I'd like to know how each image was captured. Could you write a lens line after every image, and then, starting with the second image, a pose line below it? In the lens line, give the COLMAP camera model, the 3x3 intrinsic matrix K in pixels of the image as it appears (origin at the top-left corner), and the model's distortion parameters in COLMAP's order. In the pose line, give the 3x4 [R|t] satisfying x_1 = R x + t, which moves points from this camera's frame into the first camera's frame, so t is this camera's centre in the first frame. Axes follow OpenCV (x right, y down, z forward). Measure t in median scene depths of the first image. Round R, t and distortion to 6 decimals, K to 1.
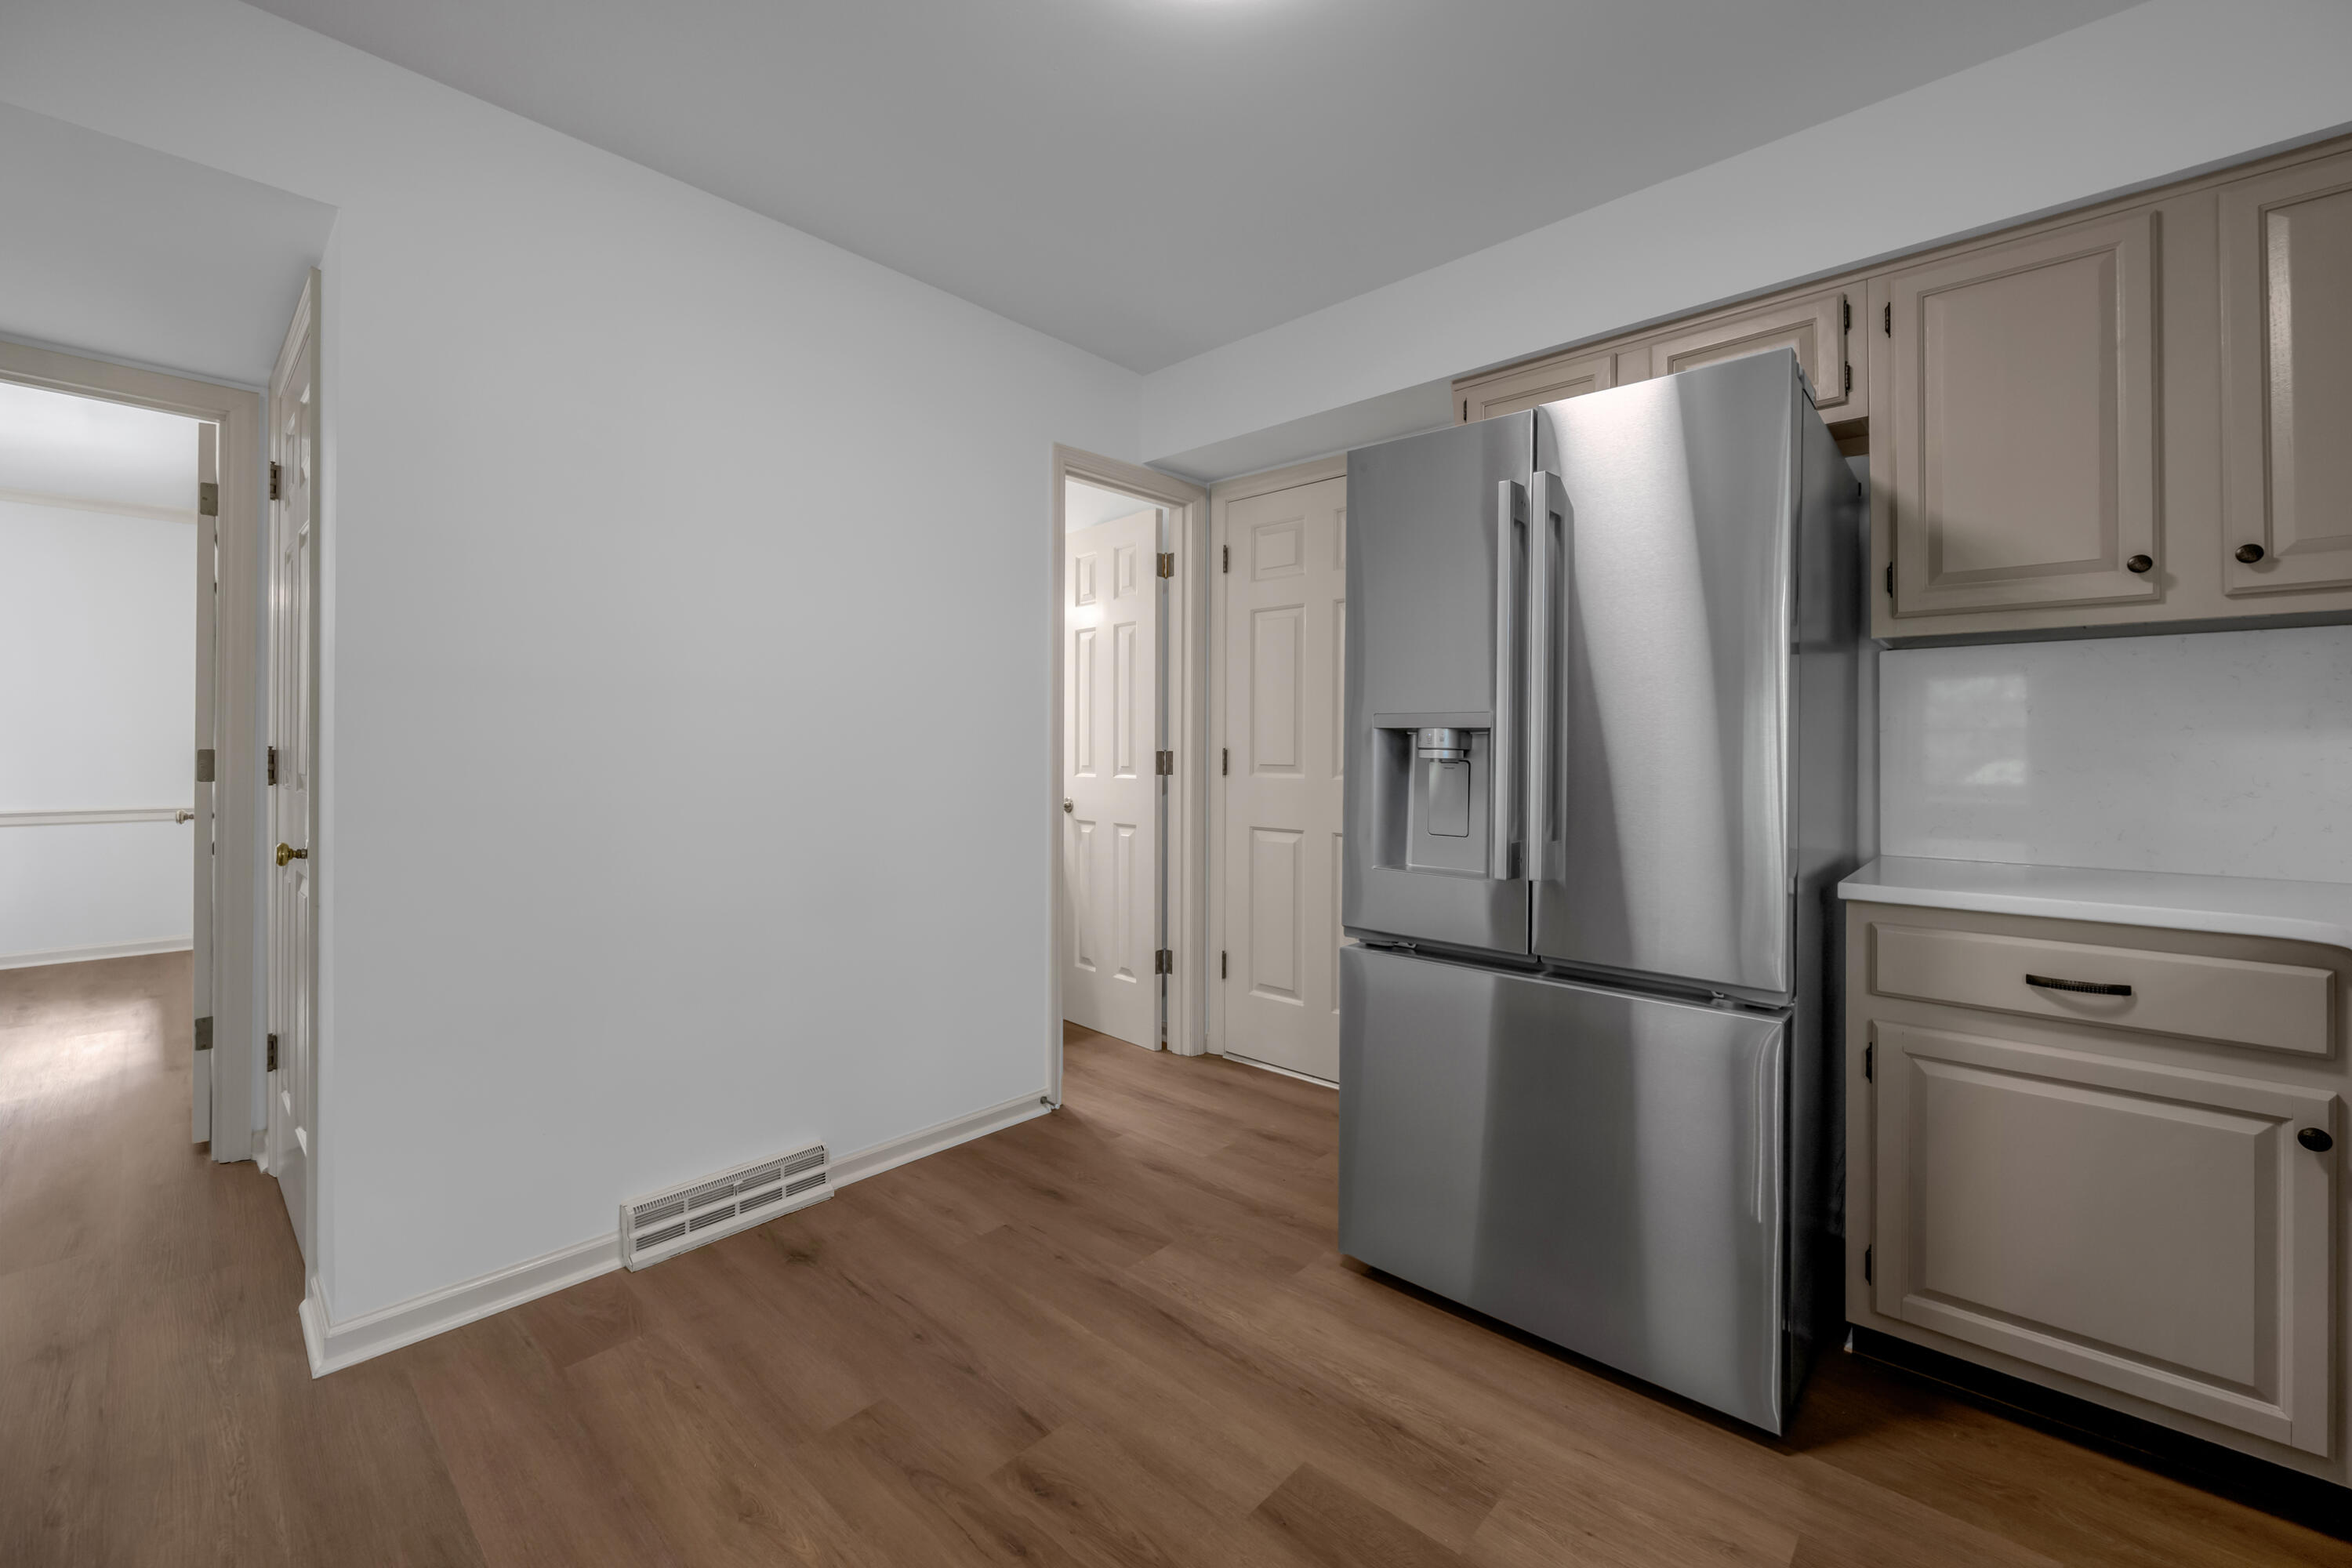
lens RADIAL K [[947.6, 0, 1185.9], [0, 947.6, 744.0], [0, 0, 1]] dist [-0.002590, -0.000243]
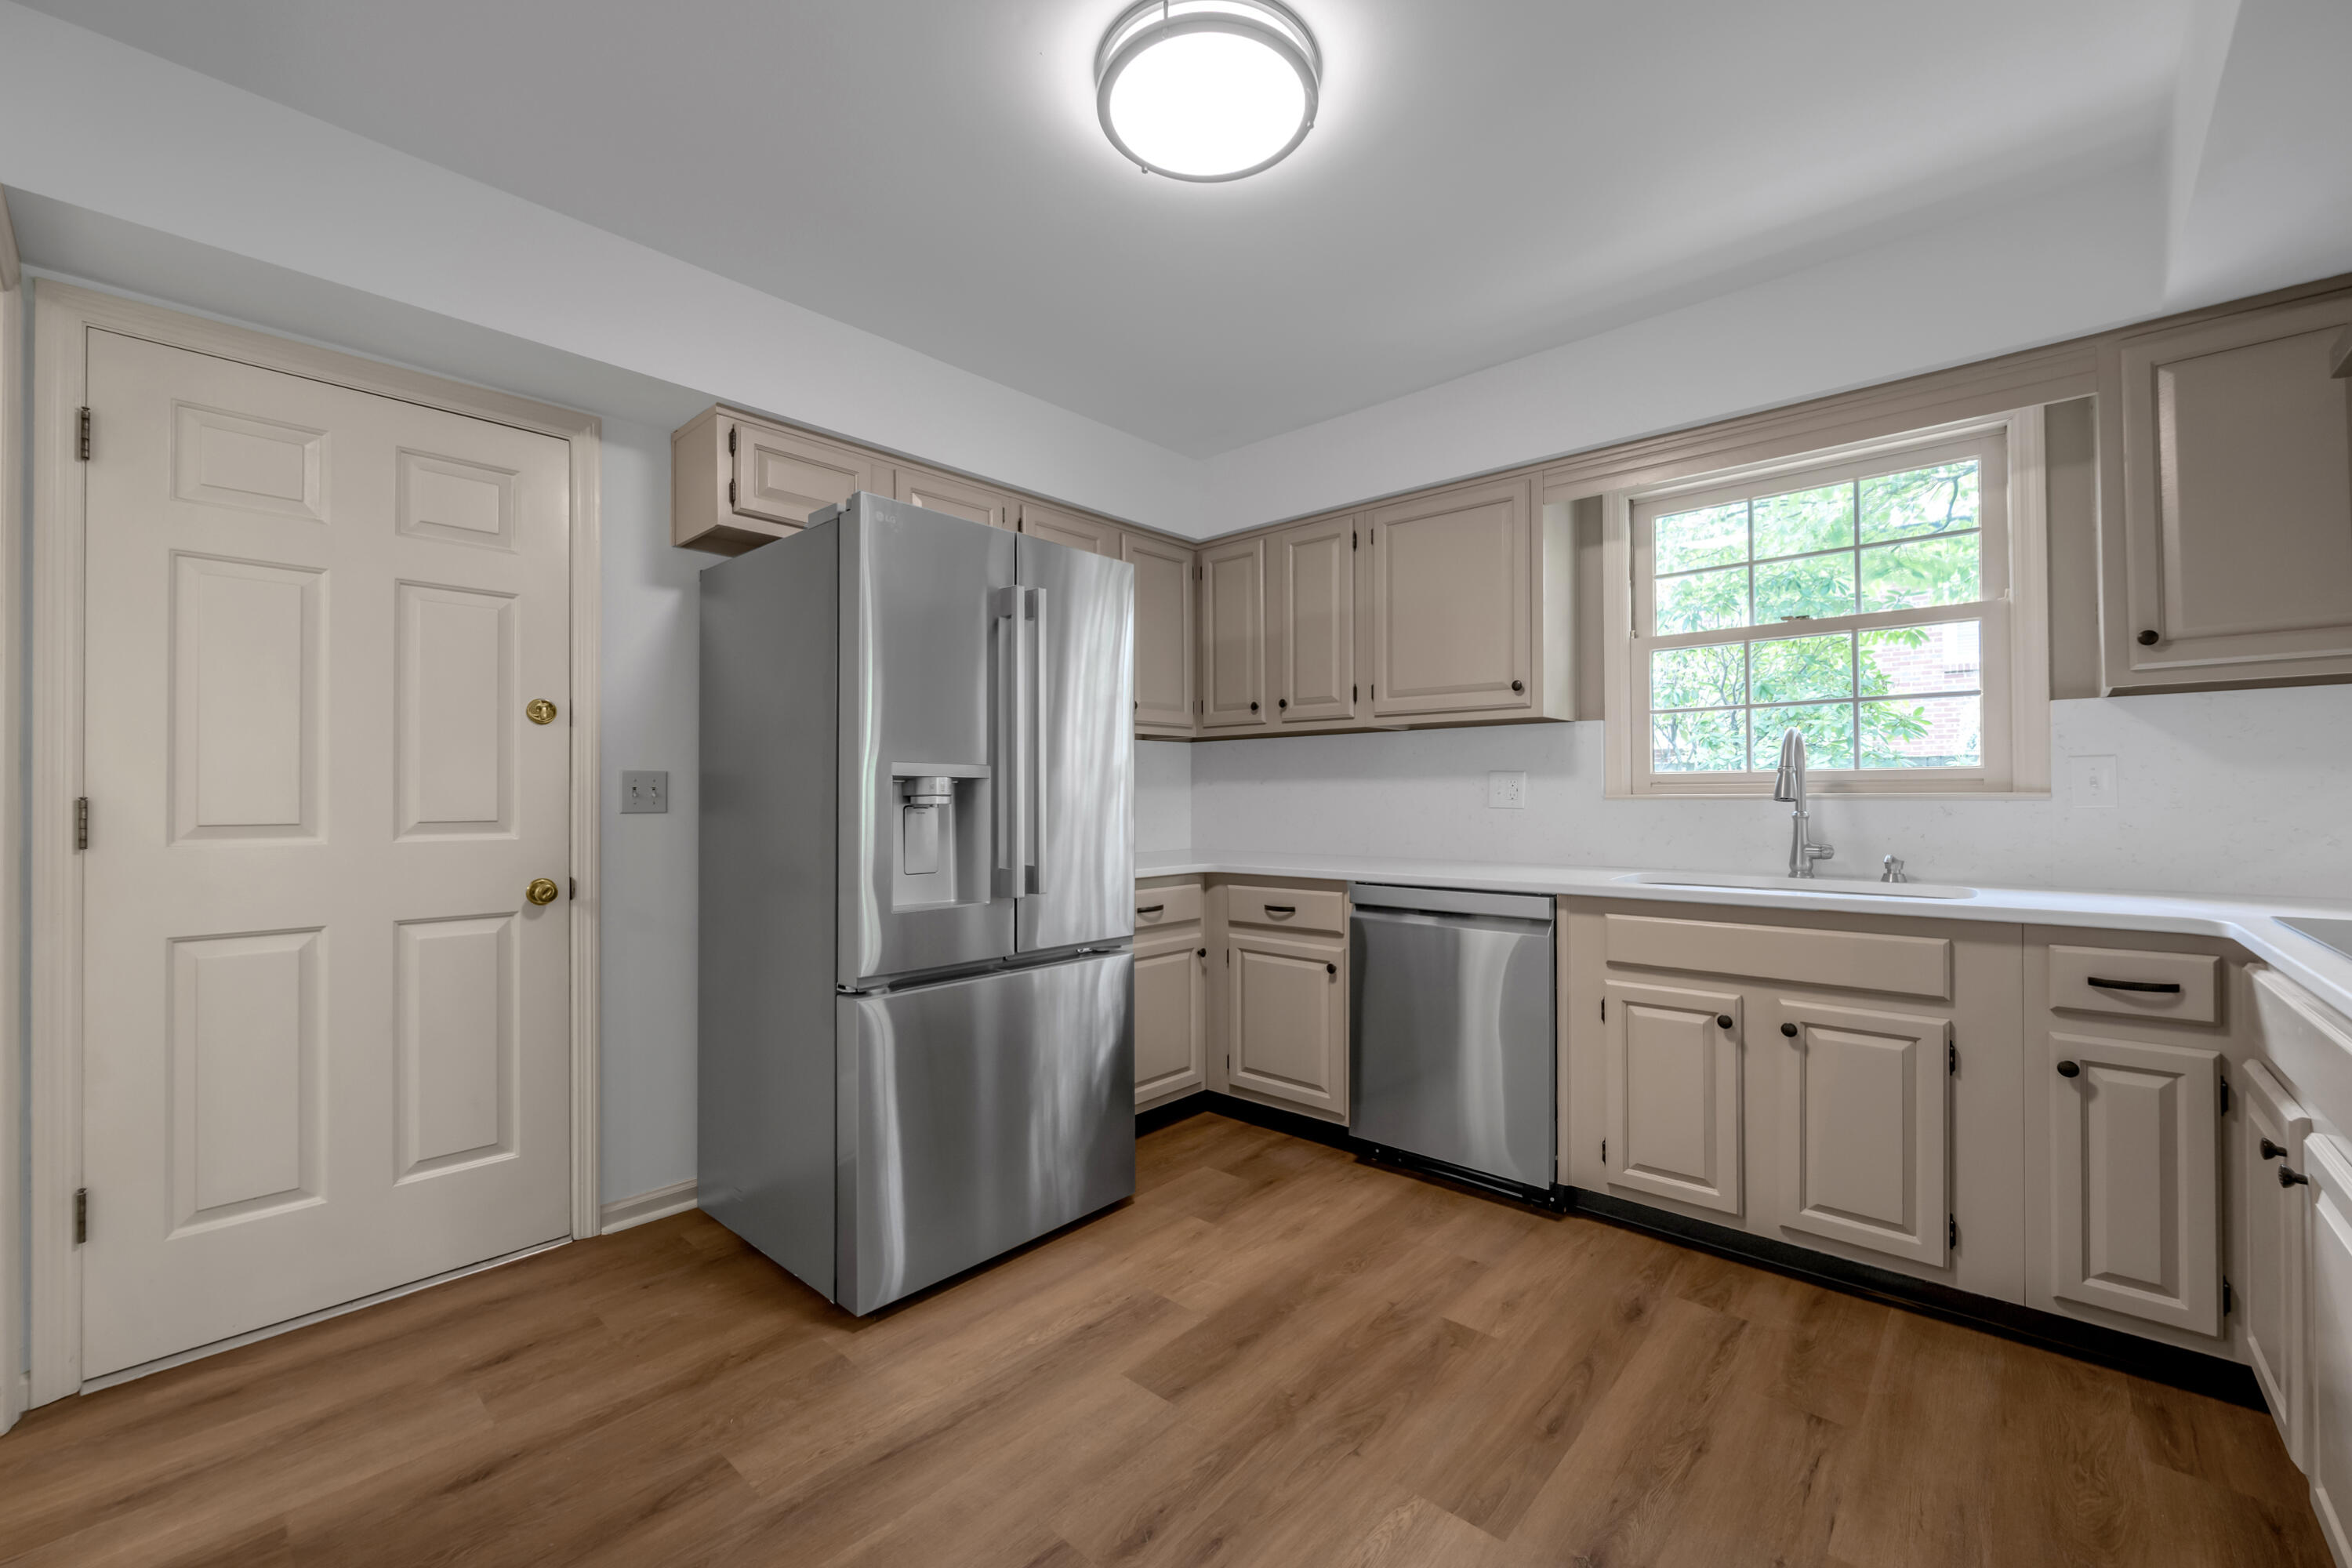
lens RADIAL K [[938.5, 0, 1190.5], [0, 938.5, 789.7], [0, 0, 1]] dist [-0.003978, -0.000075]
pose [[-0.006725, 0.004946, 0.999965, -0.922349], [-0.000963, 0.999987, -0.004953, 0.004040], [-0.999977, -0.000996, -0.006720, 0.772203]]
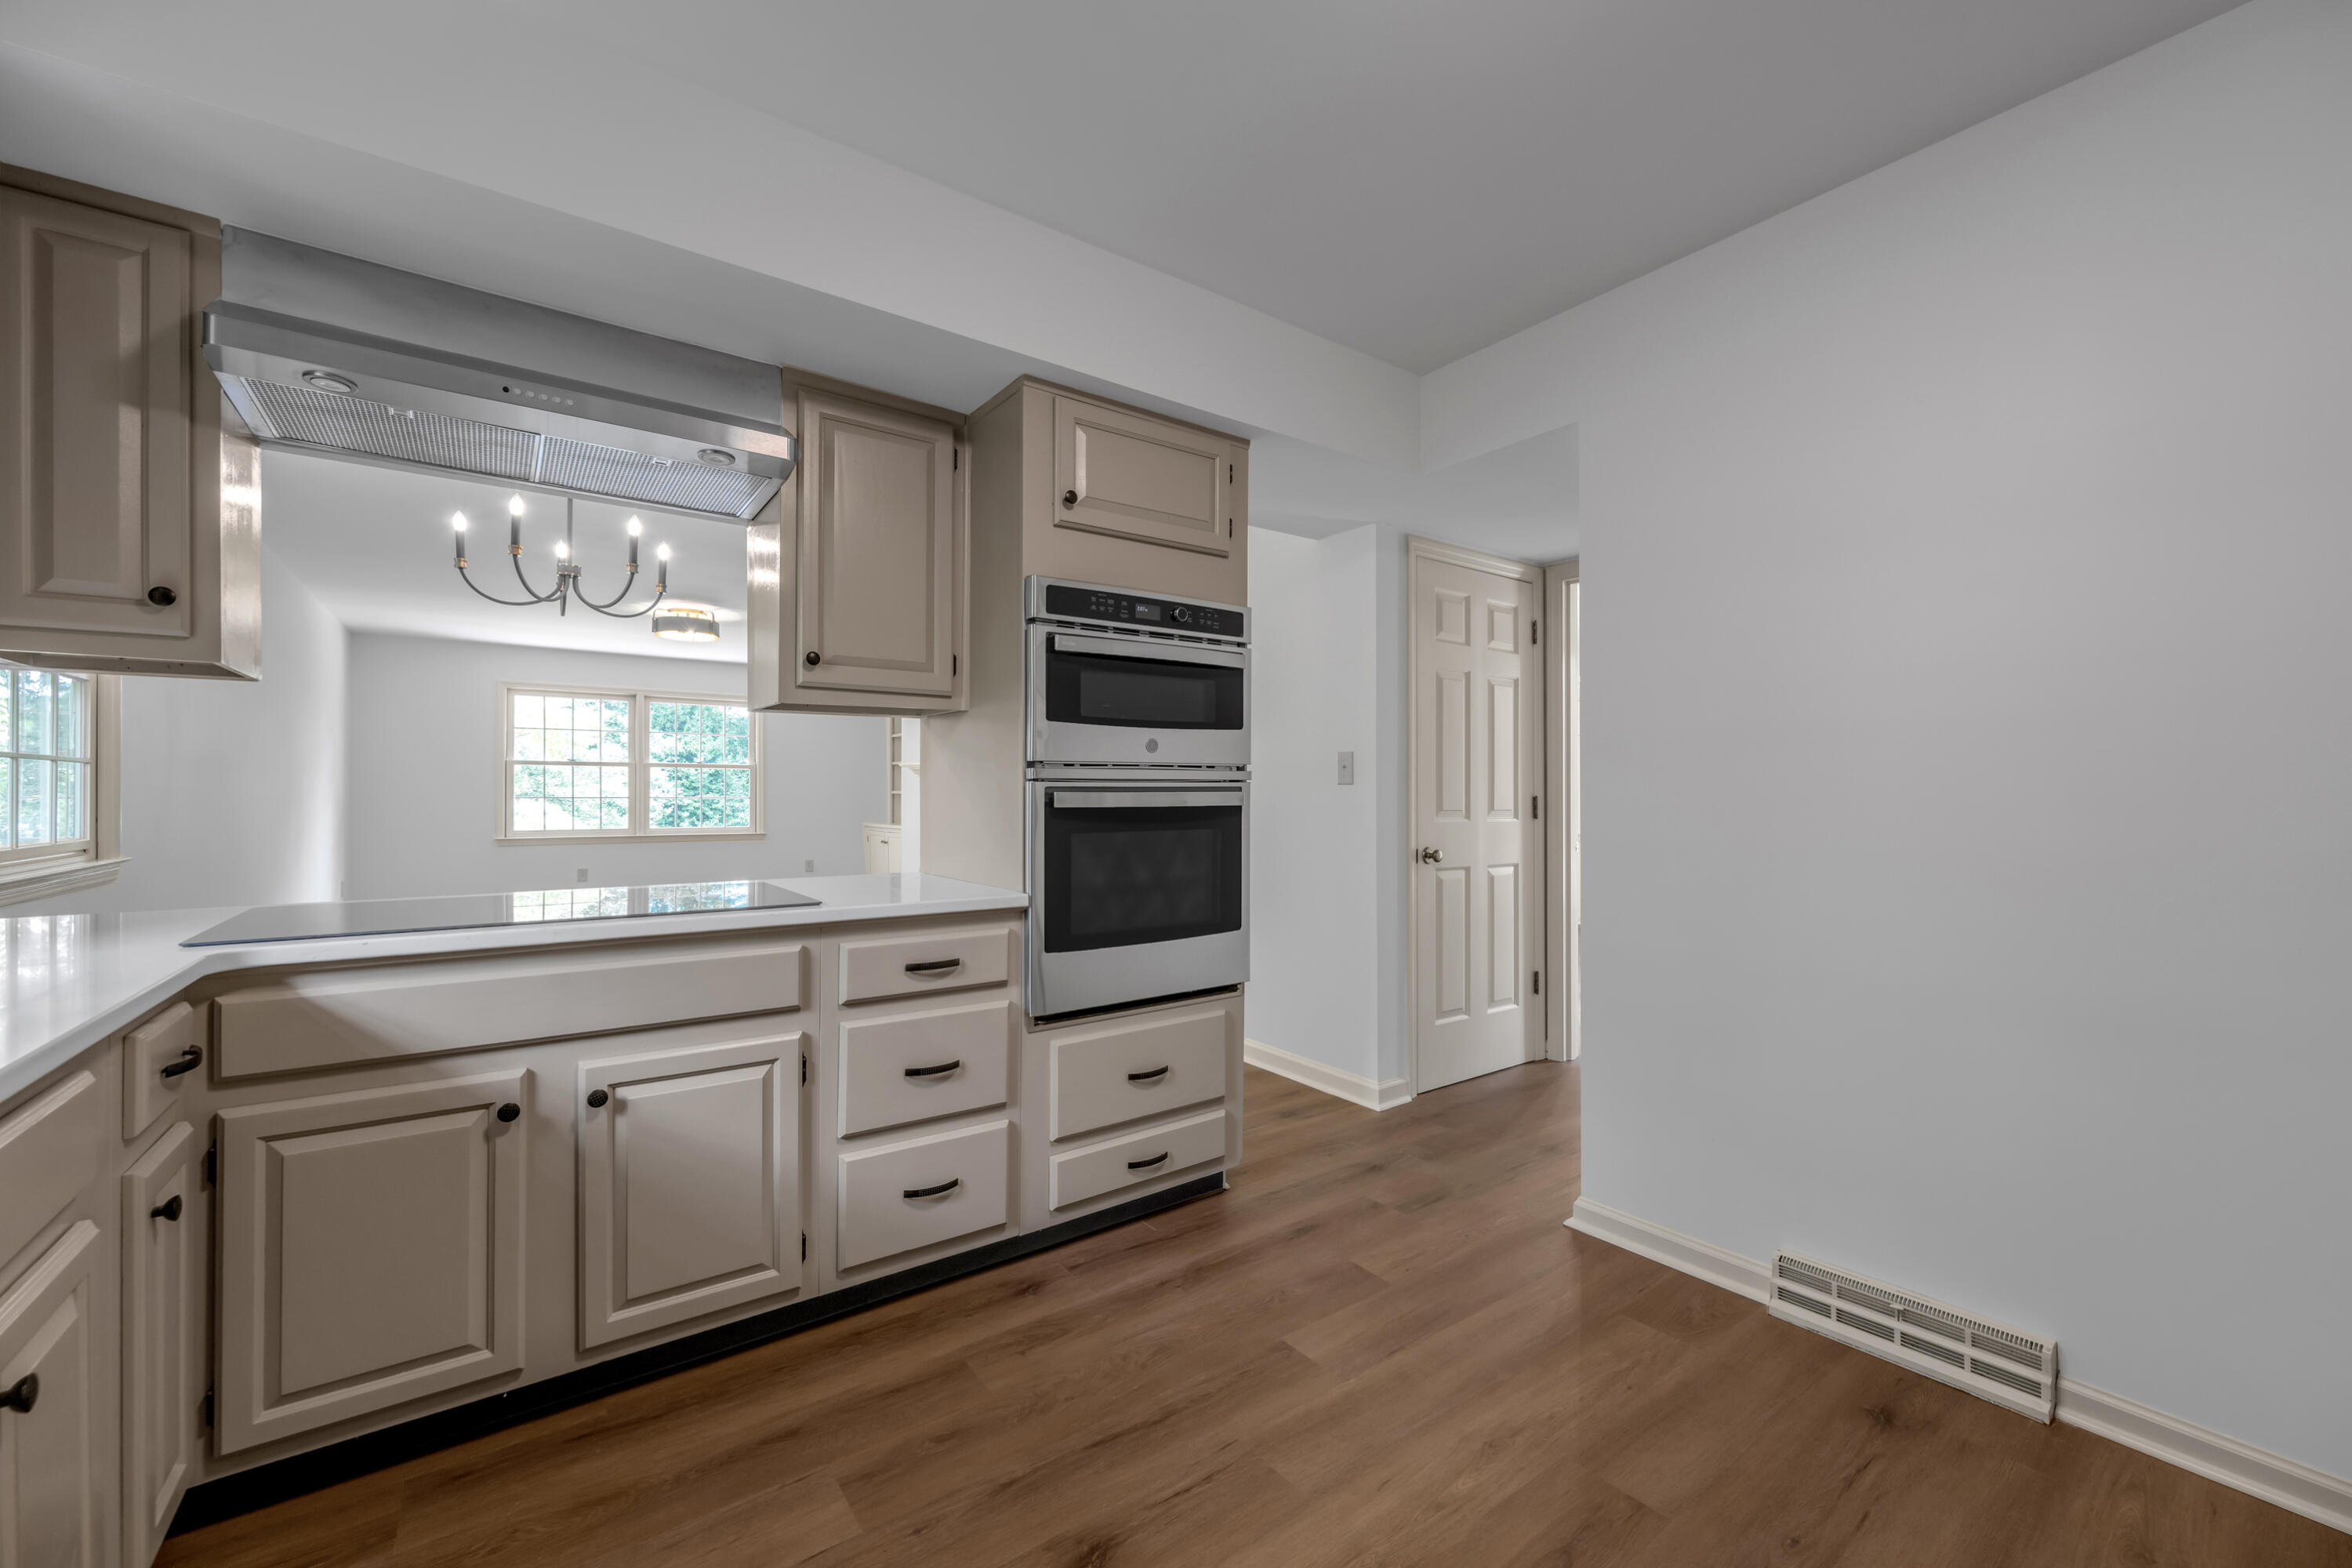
lens RADIAL K [[938.5, 0, 1190.5], [0, 938.5, 789.7], [0, 0, 1]] dist [-0.003978, -0.000075]
pose [[-0.190637, -0.007101, -0.981635, 0.592749], [0.003247, 0.999964, -0.007864, 0.004048], [0.981655, -0.004686, -0.190607, 0.669095]]
